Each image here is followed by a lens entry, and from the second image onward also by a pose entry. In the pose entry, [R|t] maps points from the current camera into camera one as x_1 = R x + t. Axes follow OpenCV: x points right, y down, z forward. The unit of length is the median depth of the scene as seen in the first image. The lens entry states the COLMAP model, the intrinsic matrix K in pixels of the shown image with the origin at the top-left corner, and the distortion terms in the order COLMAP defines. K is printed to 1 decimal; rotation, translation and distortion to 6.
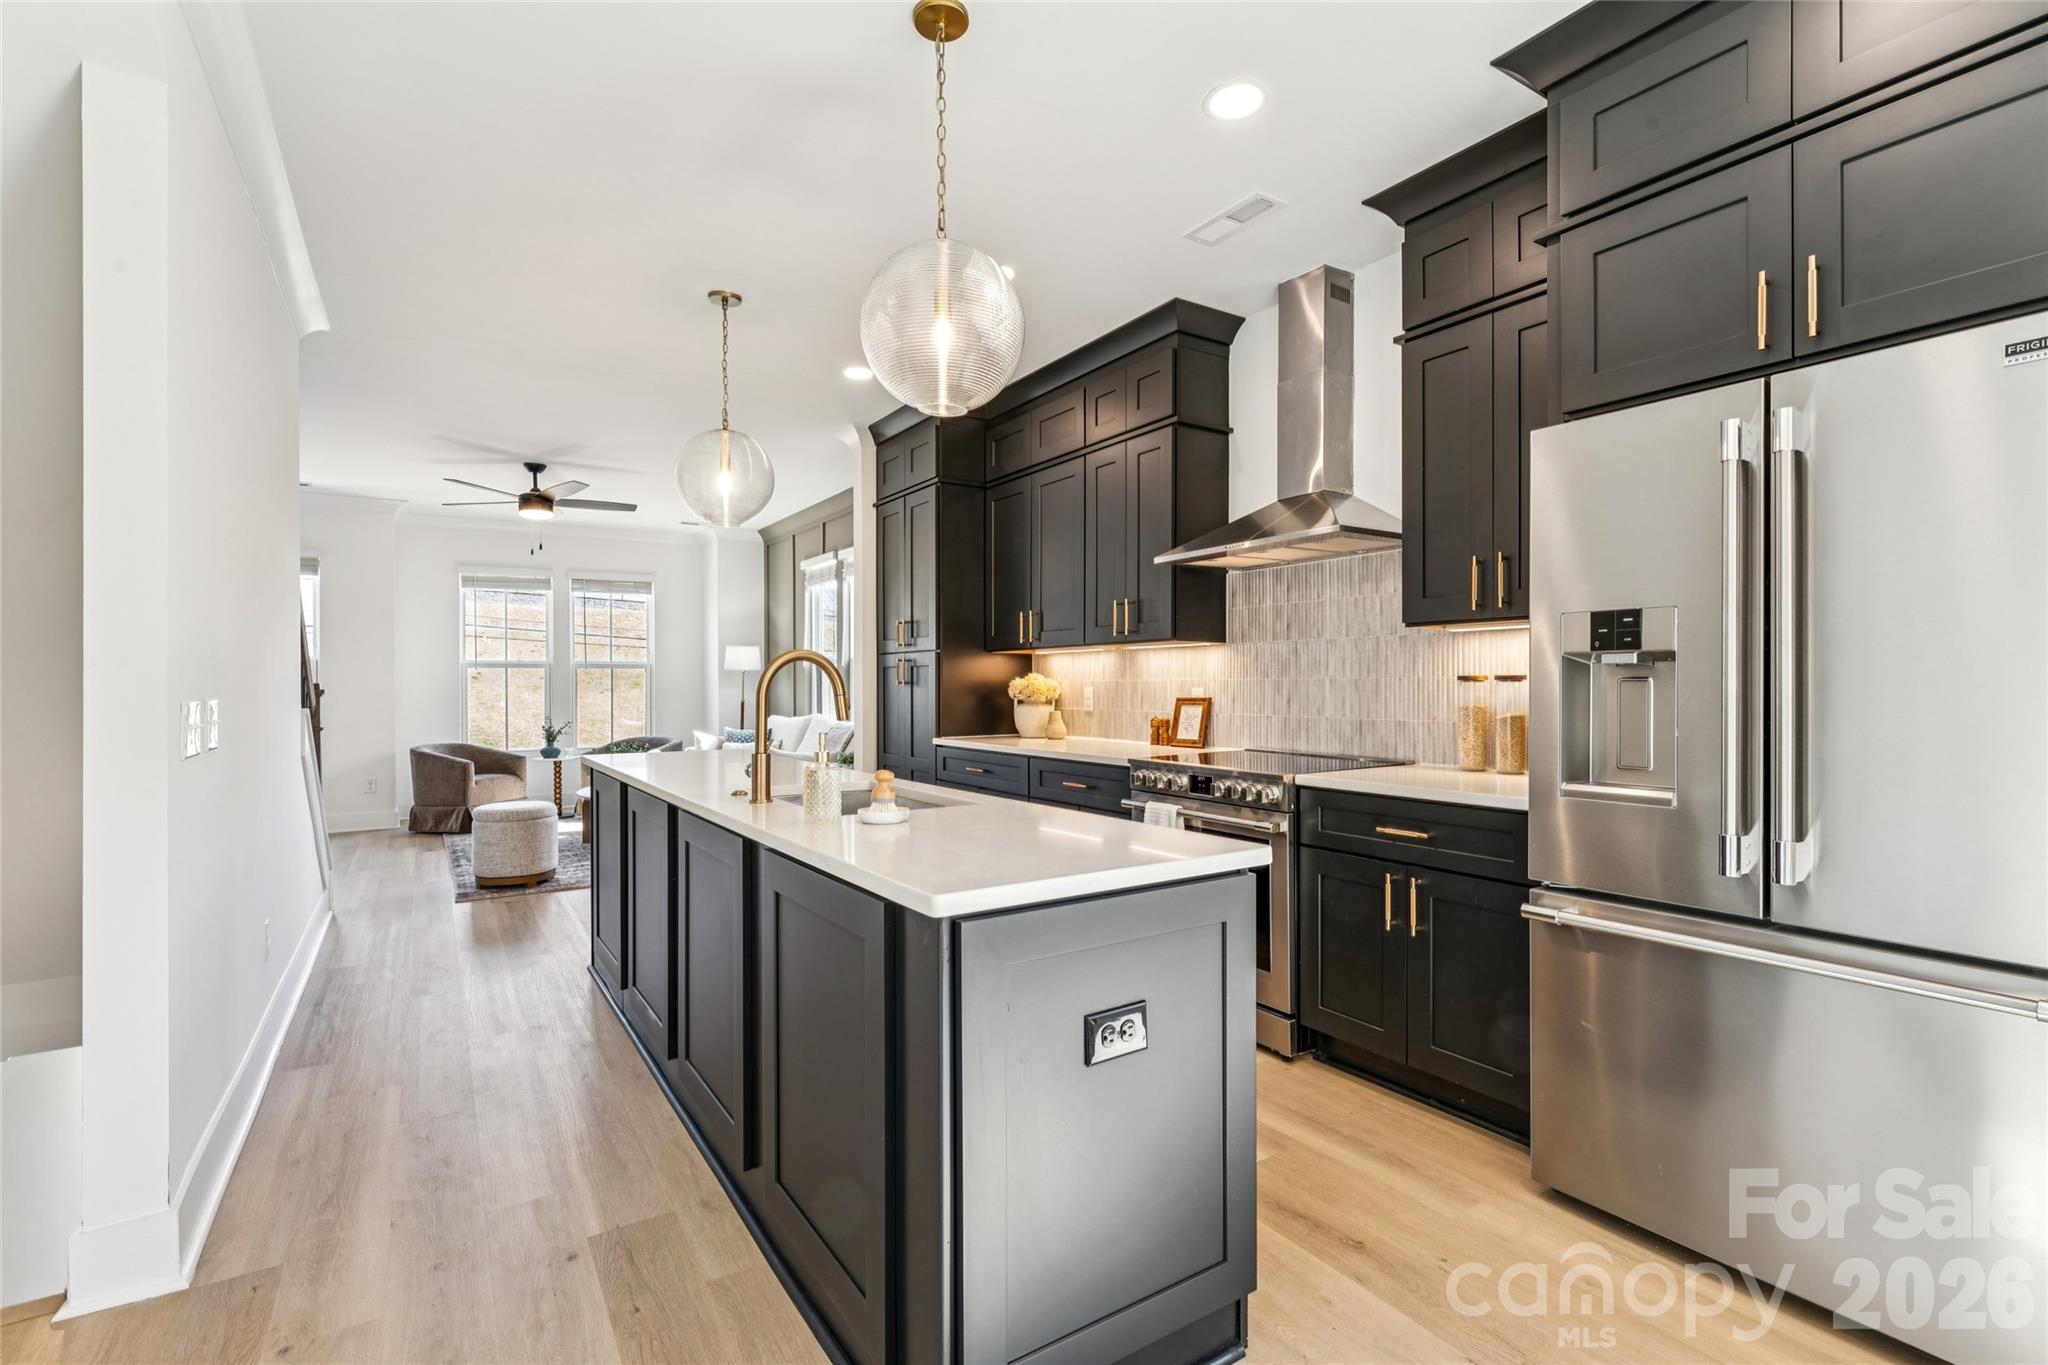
lens RADIAL K [[924.0, 0, 1029.6], [0, 924.0, 685.0], [0, 0, 1]] dist [-0.000904, -0.000578]
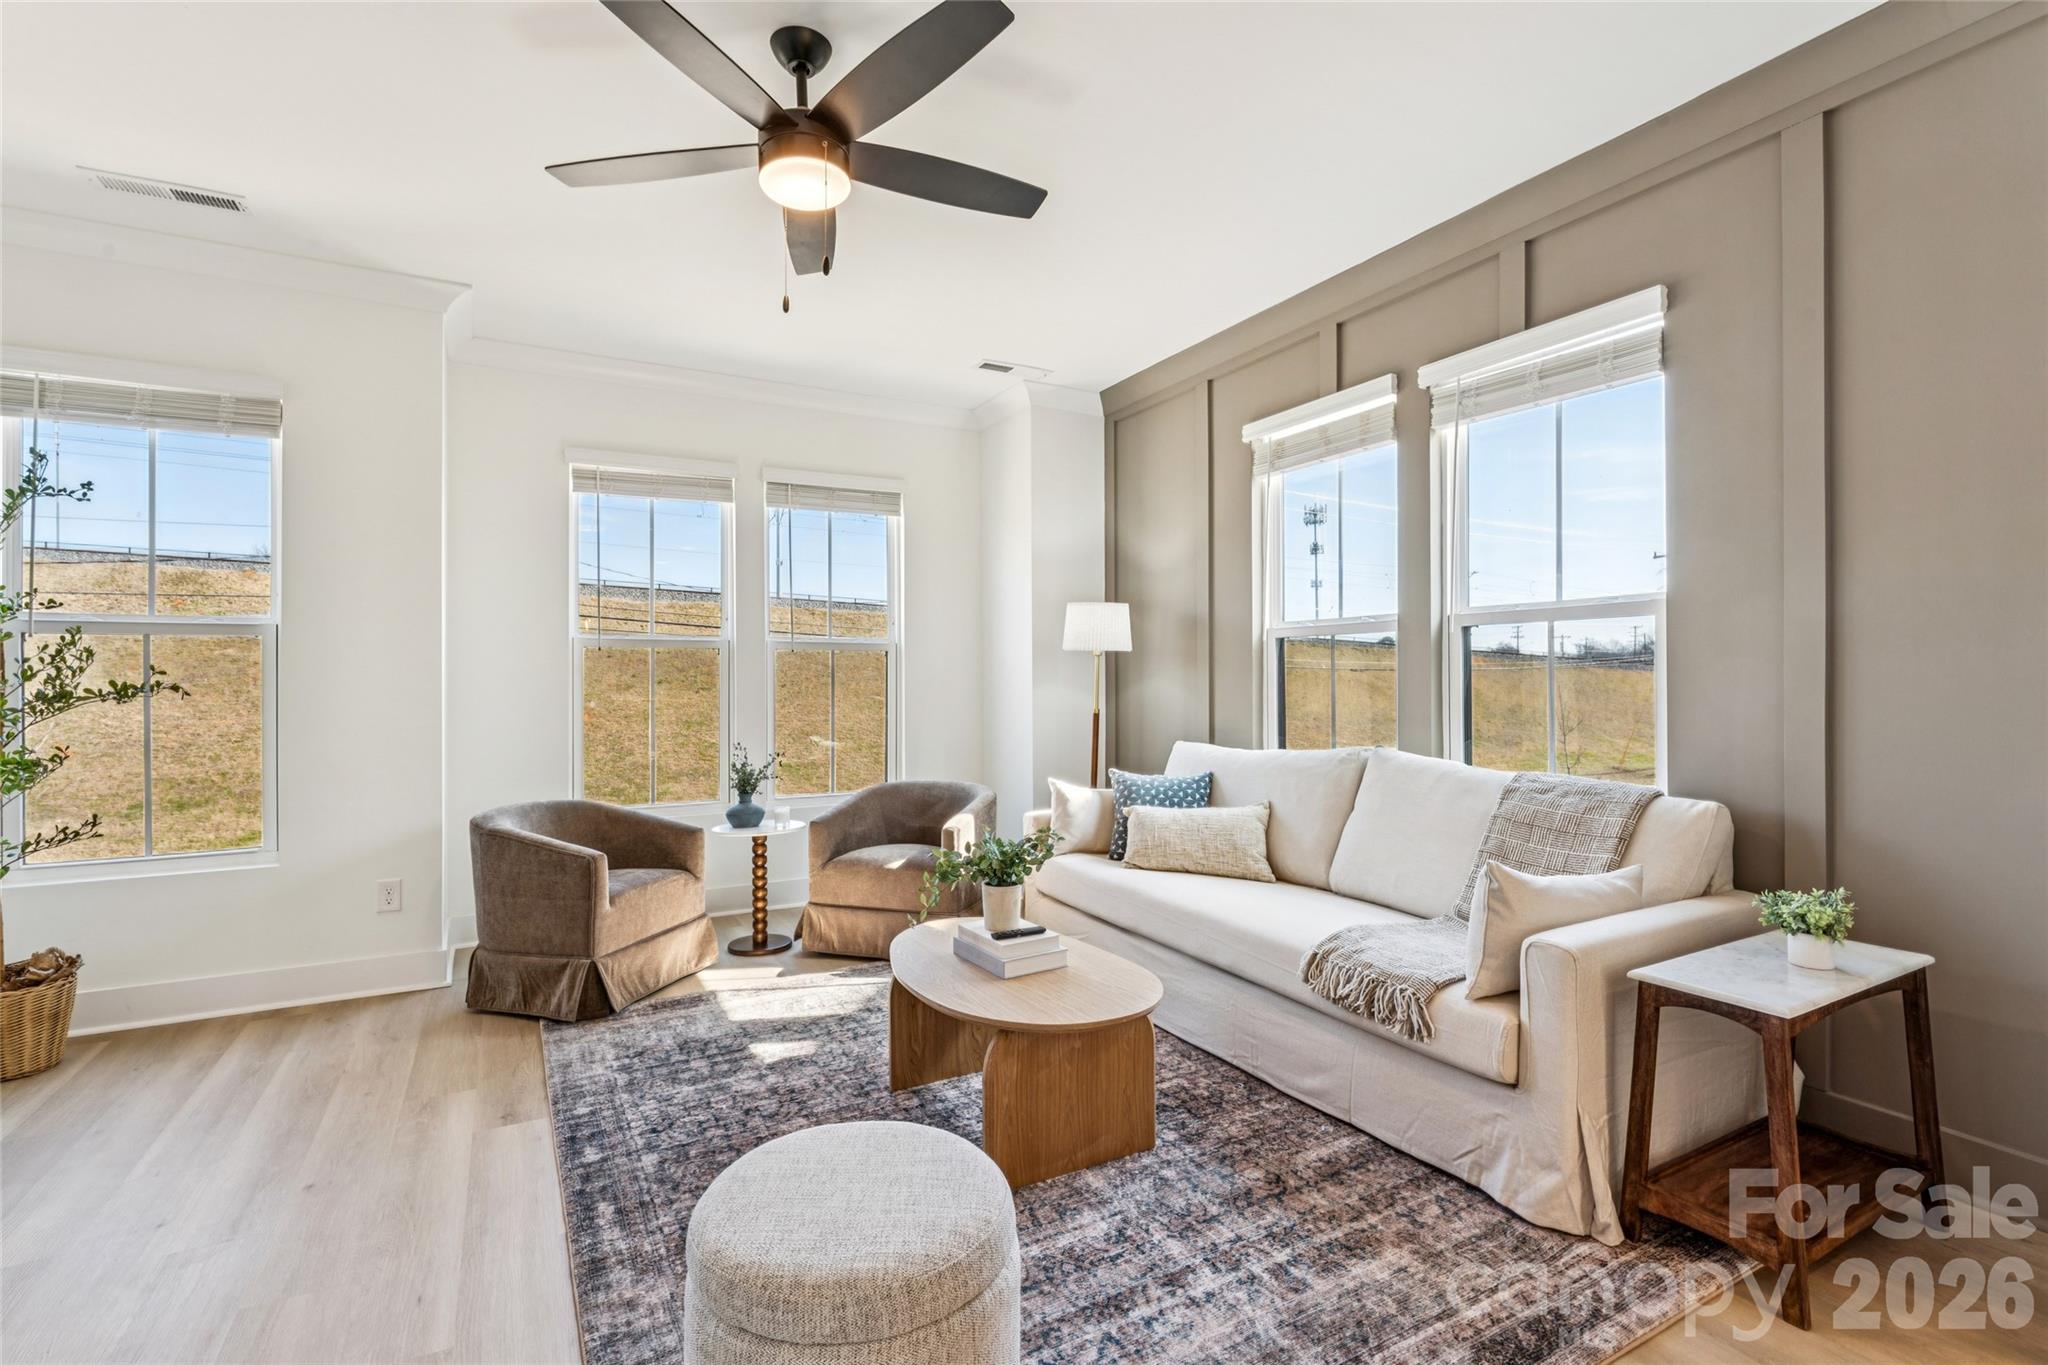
lens RADIAL K [[924.0, 0, 1018.7], [0, 924.0, 678.2], [0, 0, 1]] dist [-0.000904, -0.000578]
pose [[0.996758, -0.001459, -0.080441, -0.369423], [0.000862, 0.999972, -0.007458, 0.003182], [0.080449, 0.007364, 0.996732, 0.574420]]
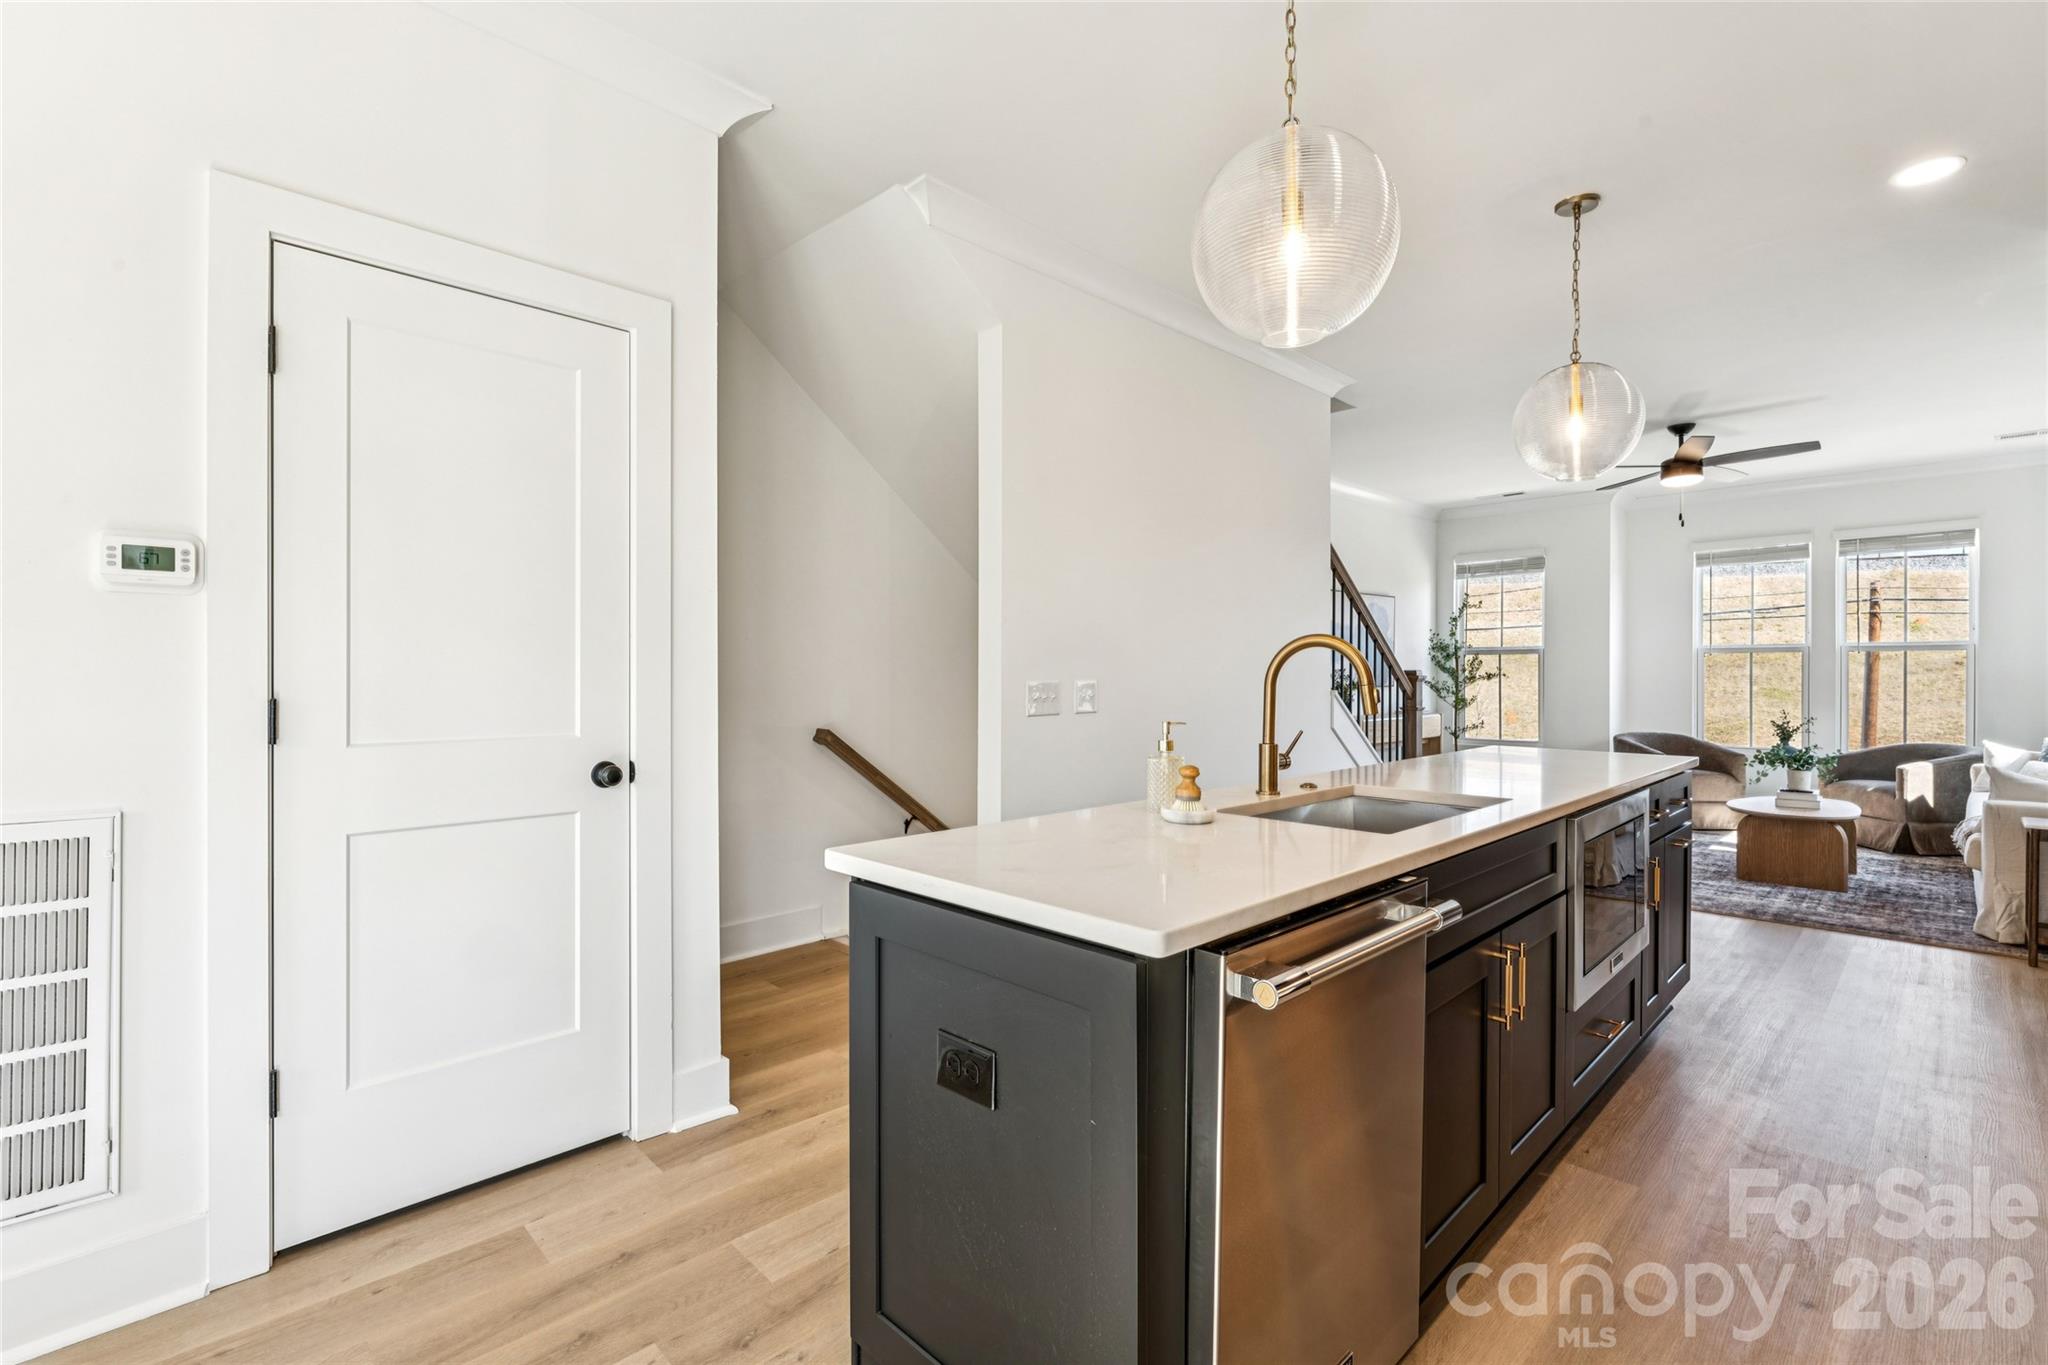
lens RADIAL K [[924.0, 0, 1019.3], [0, 924.0, 673.7], [0, 0, 1]] dist [-0.000904, -0.000578]
pose [[0.192795, 0.006664, -0.981216, 0.188613], [-0.004411, 0.999973, 0.005924, -0.001207], [0.981229, 0.003186, 0.192819, 0.174022]]
